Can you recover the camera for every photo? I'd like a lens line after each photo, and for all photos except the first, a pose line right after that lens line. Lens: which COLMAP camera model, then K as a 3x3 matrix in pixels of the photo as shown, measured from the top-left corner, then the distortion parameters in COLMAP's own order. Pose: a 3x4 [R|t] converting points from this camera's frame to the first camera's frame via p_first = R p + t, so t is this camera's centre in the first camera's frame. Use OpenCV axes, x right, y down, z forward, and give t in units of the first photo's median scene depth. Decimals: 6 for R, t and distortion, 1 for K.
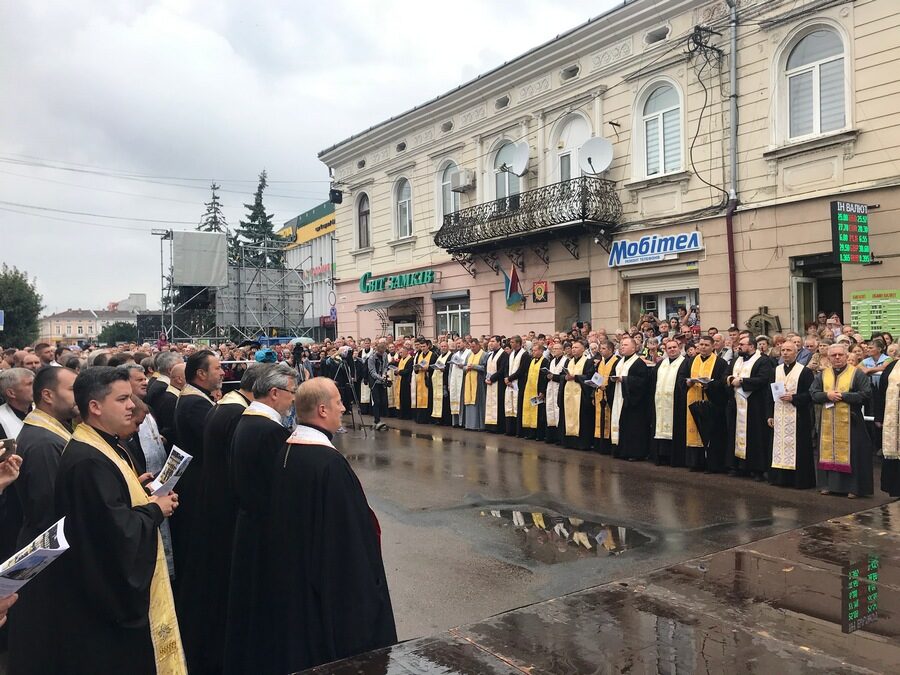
lens RADIAL K [[701.8, 0, 452.2], [0, 701.8, 336.9], [0, 0, 1]] dist [-0.011897, -0.015311]
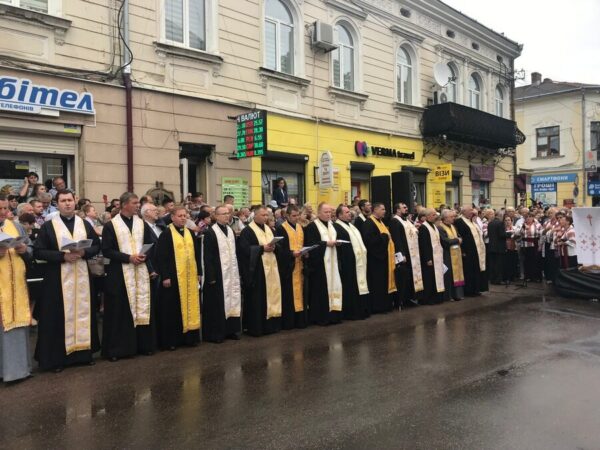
lens RADIAL K [[467.8, 0, 301.9], [0, 467.8, 227.5], [0, 0, 1]] dist [-0.011897, -0.015311]
pose [[-0.095414, -0.010392, 0.995383, -0.285001], [0.003425, 0.999936, 0.010768, 0.019940], [-0.995432, 0.004437, -0.095373, 0.774414]]
